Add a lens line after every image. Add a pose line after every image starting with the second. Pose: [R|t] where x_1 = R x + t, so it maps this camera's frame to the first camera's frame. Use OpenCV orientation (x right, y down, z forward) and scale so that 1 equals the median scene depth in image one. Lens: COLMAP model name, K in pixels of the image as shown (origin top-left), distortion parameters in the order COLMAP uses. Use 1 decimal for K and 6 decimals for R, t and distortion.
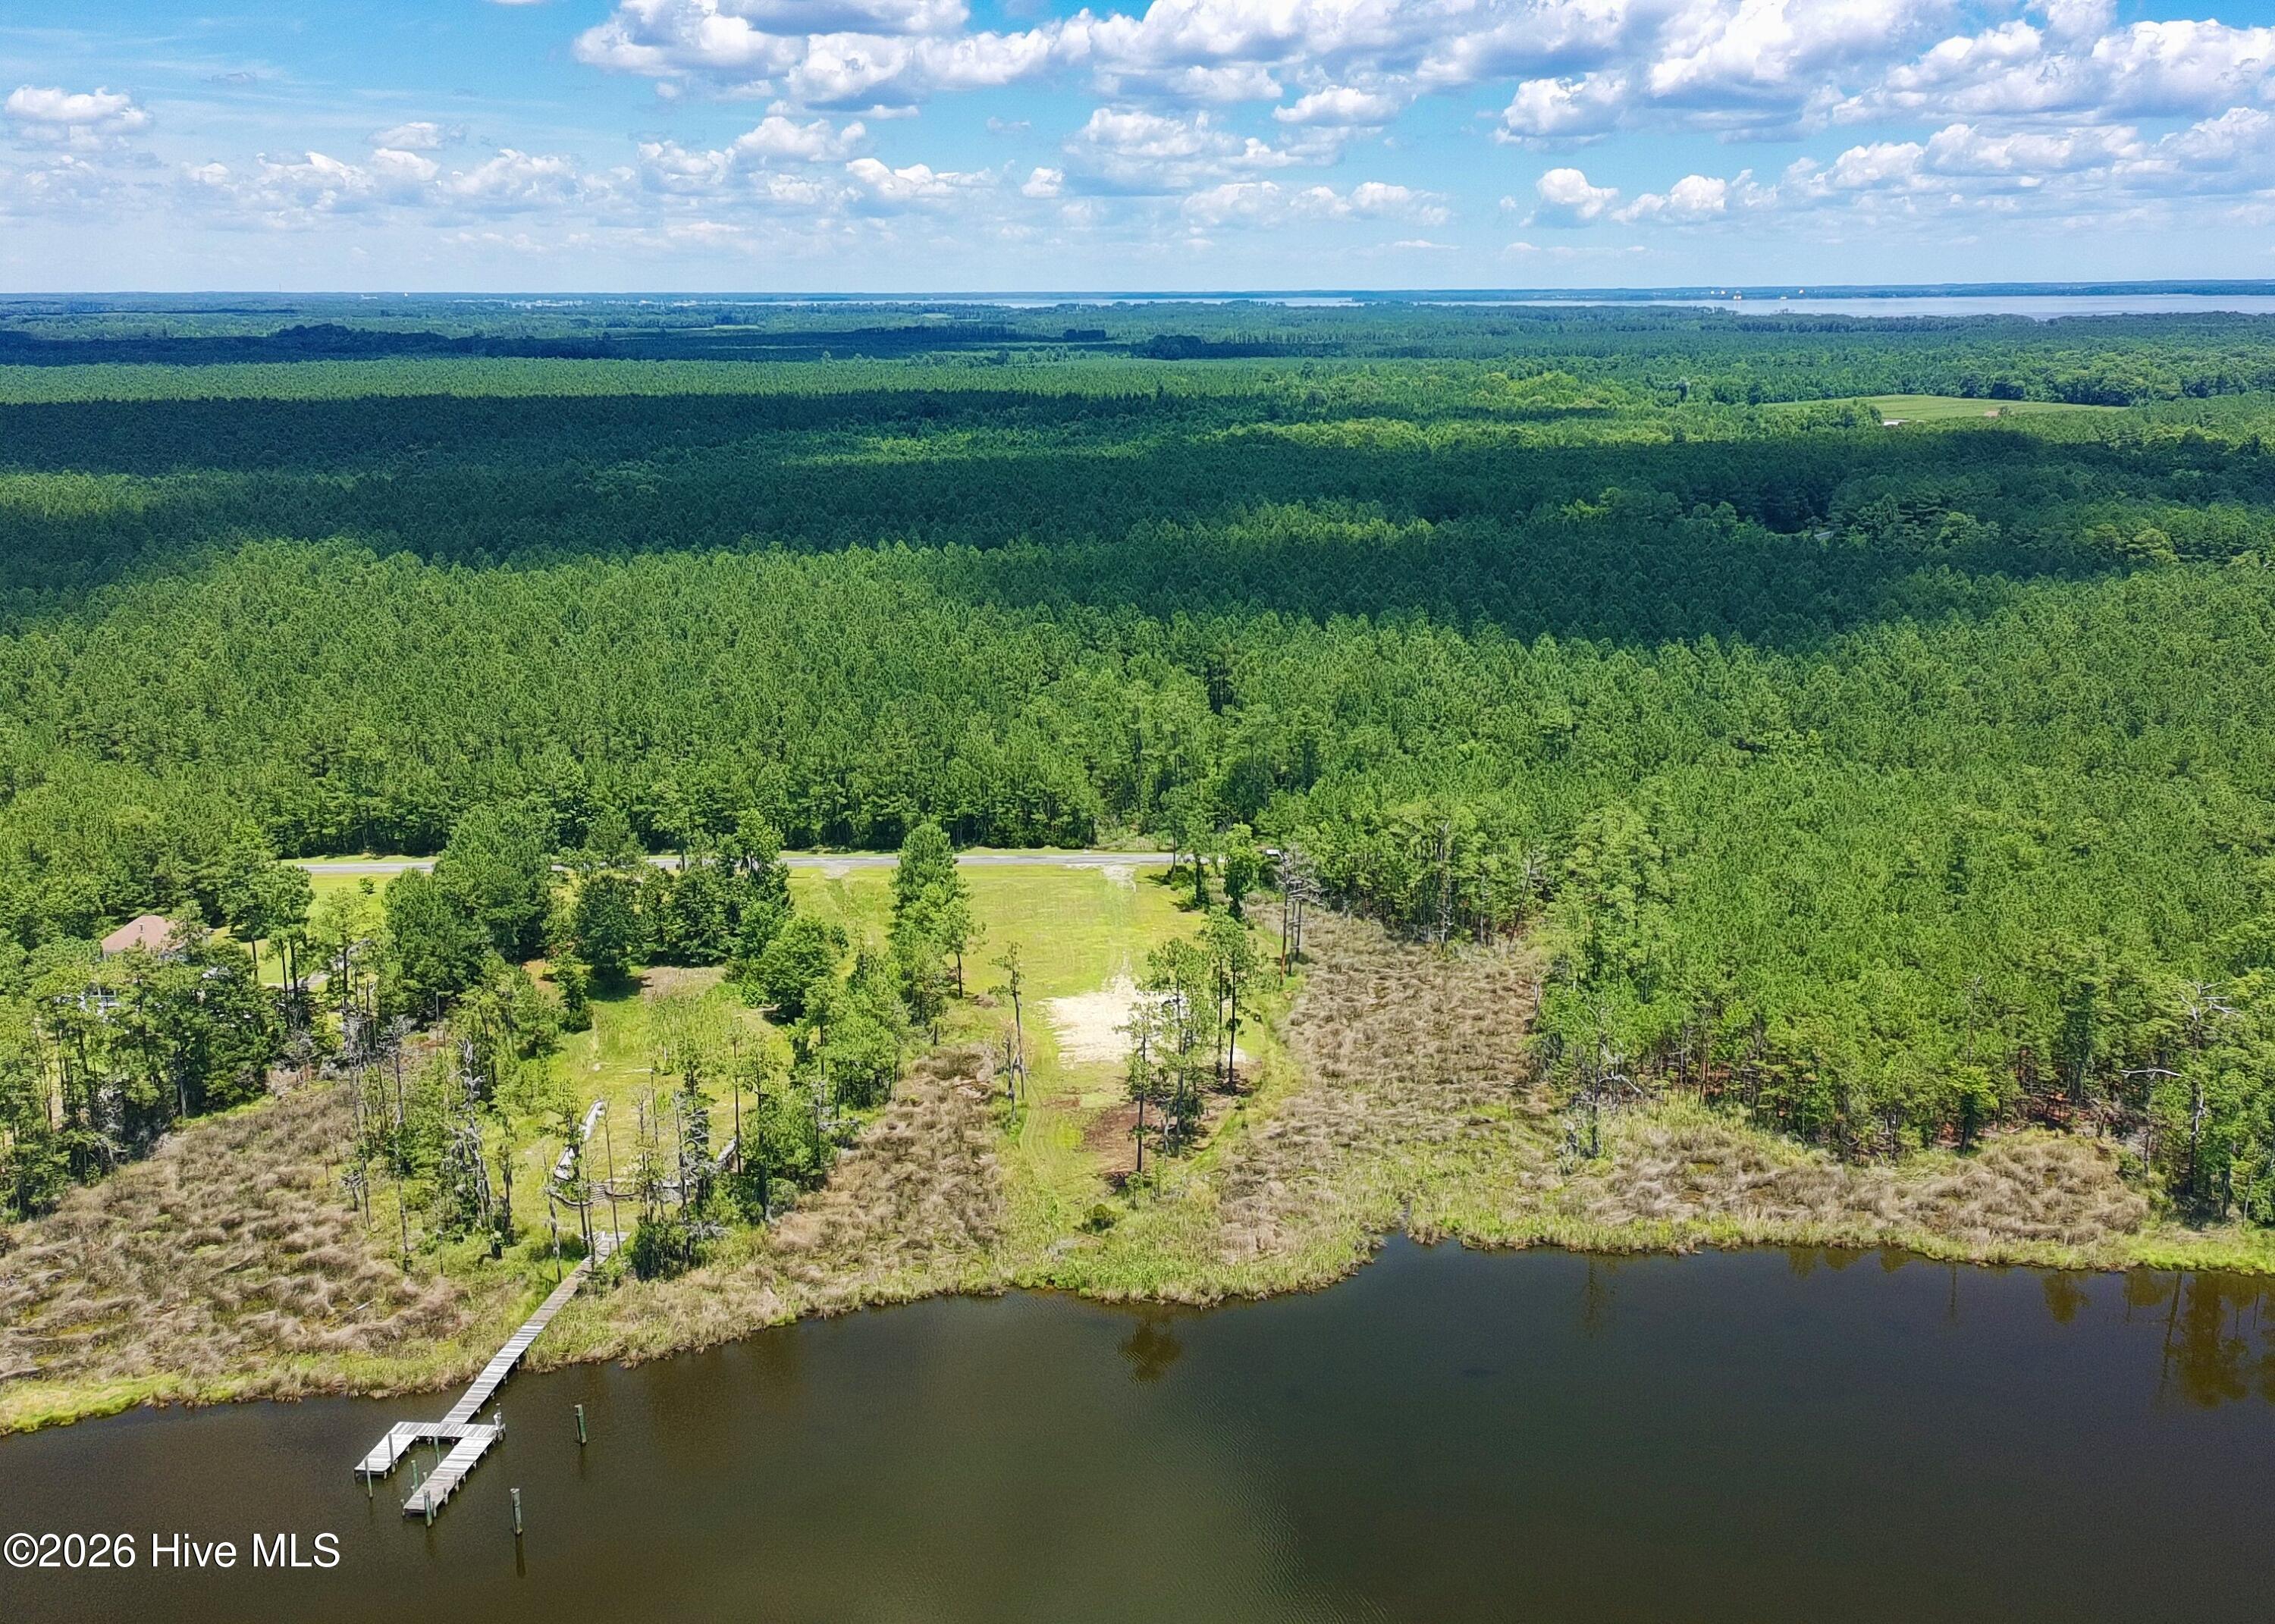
lens RADIAL K [[2191.2, 0, 1149.4], [0, 2191.2, 811.5], [0, 0, 1]] dist [0.040981, 0.000000]
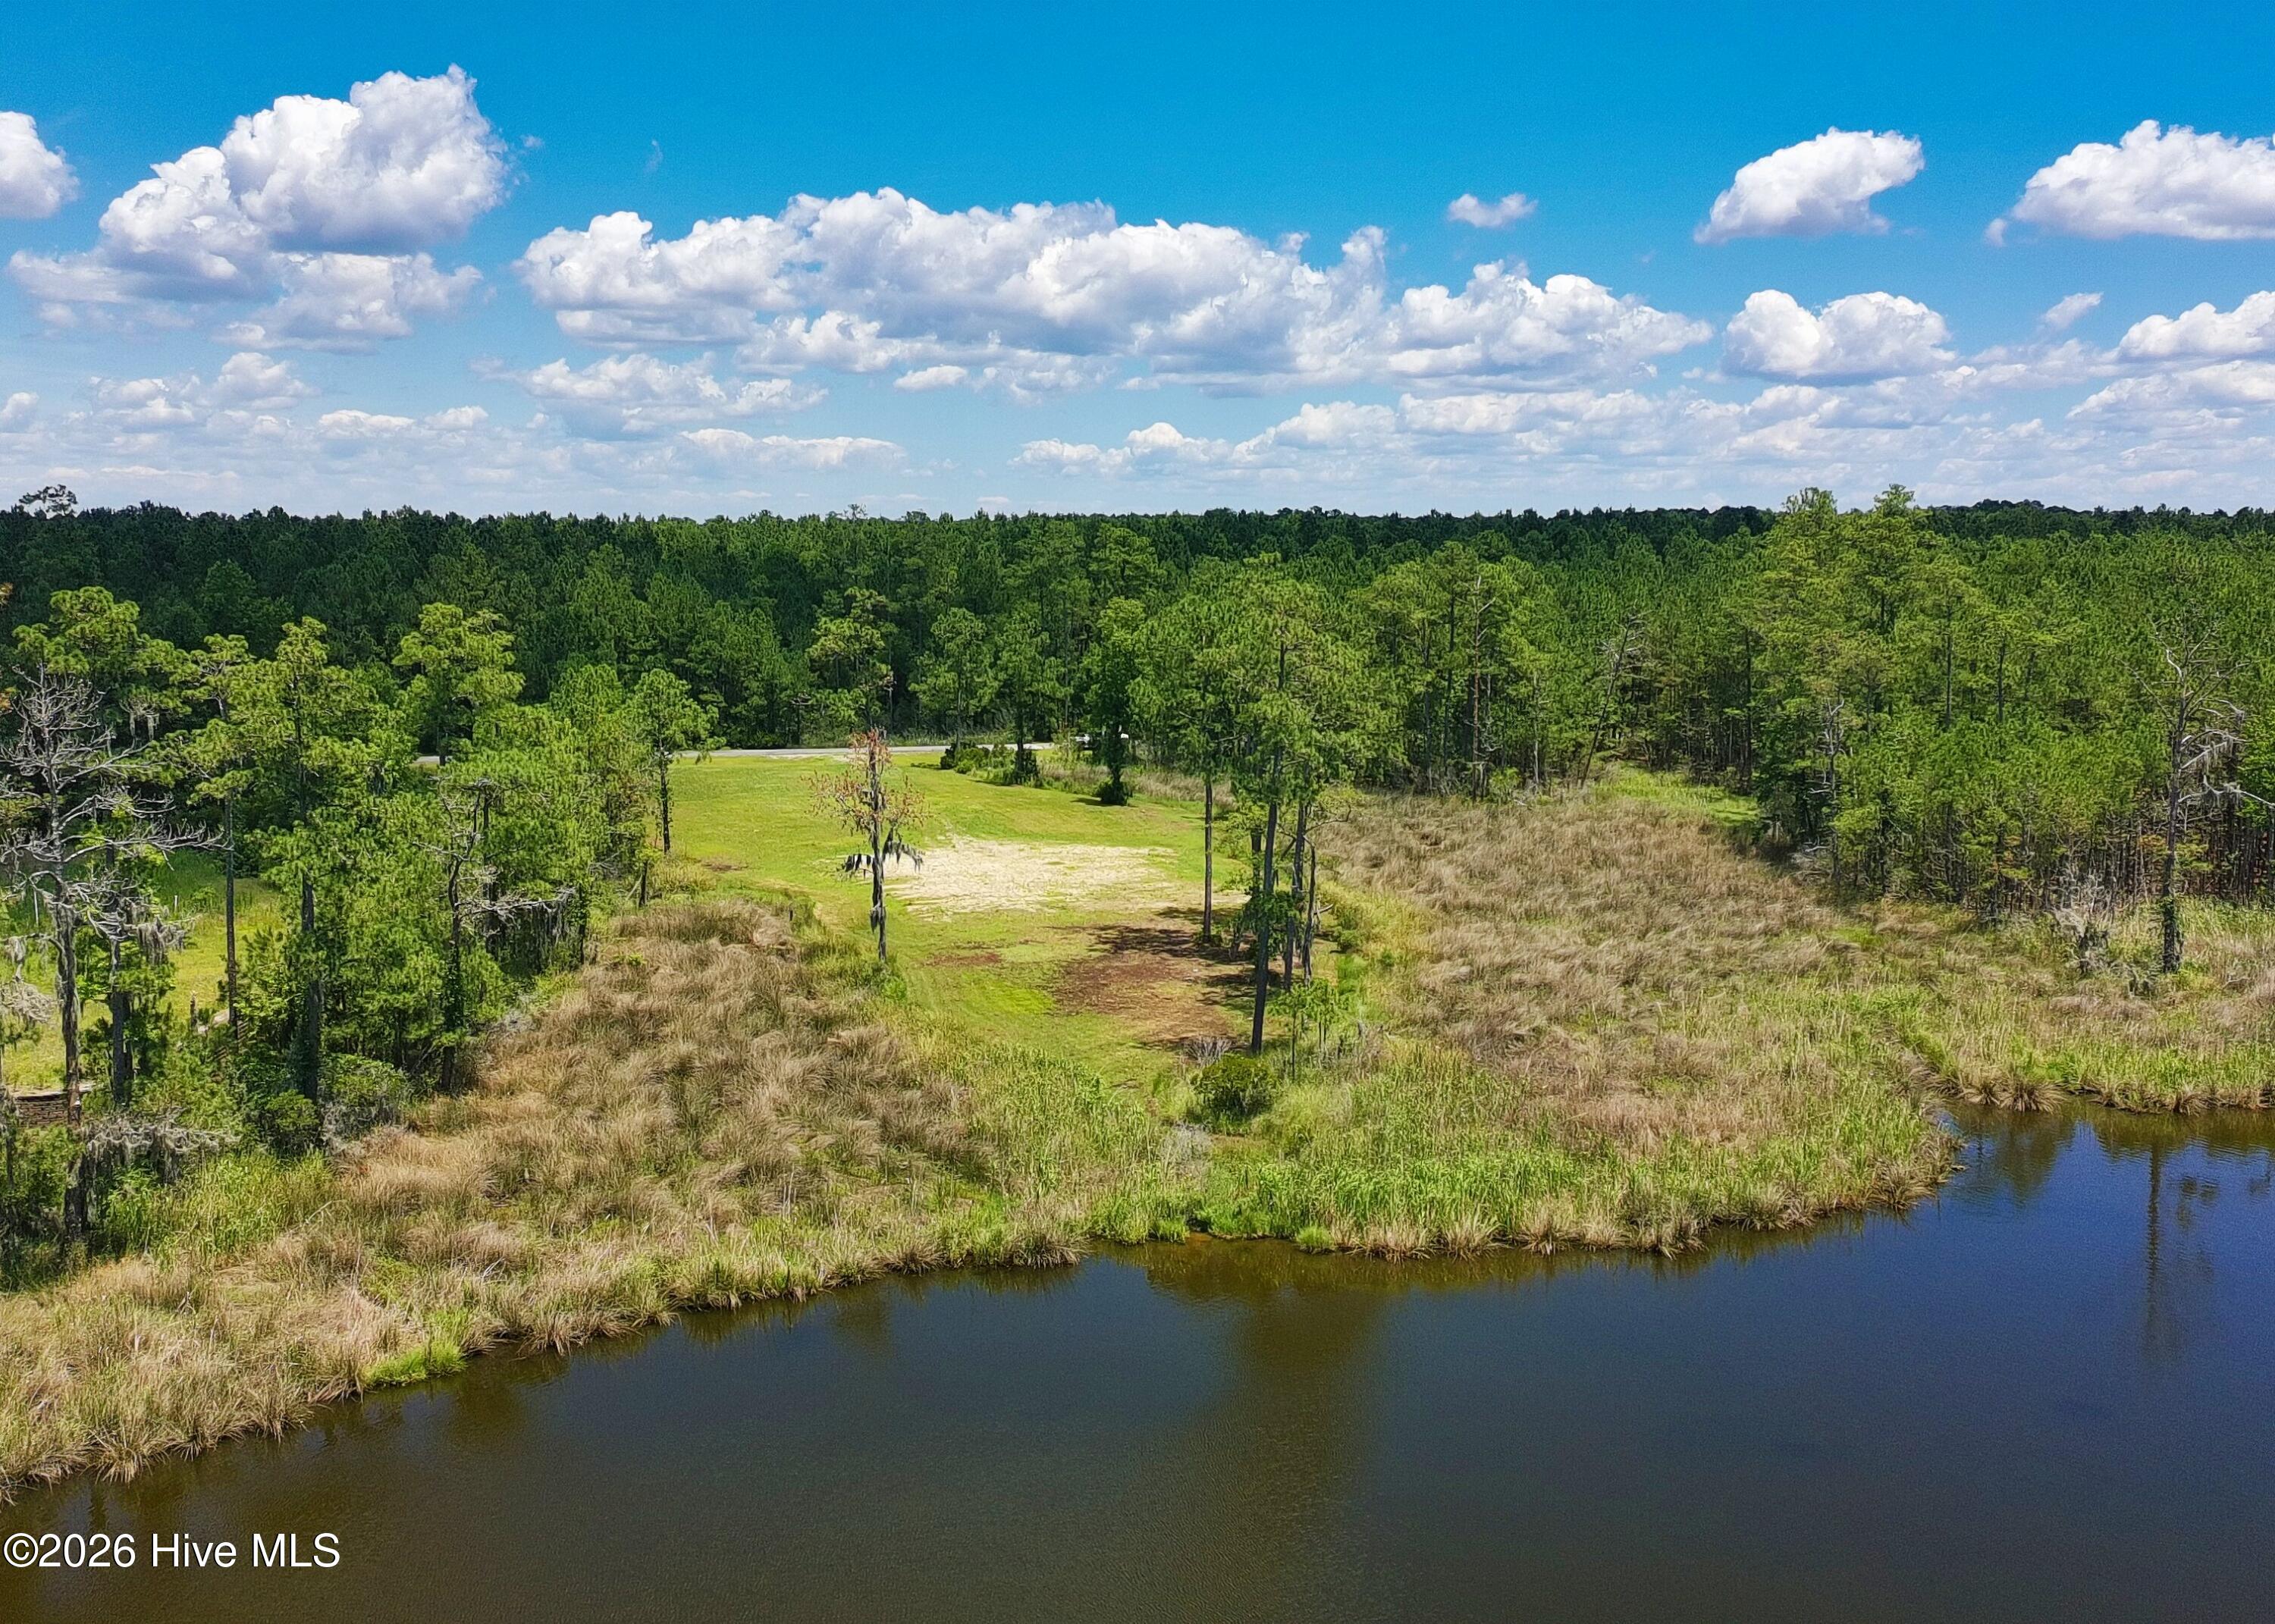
lens RADIAL K [[2191.2, 0, 1117.8], [0, 2191.2, 861.9], [0, 0, 1]] dist [0.040981, 0.000000]
pose [[0.975172, -0.016101, 0.220862, -0.130370], [0.035677, 0.995748, -0.084934, 0.180129], [-0.218555, 0.090705, 0.971600, 0.635474]]
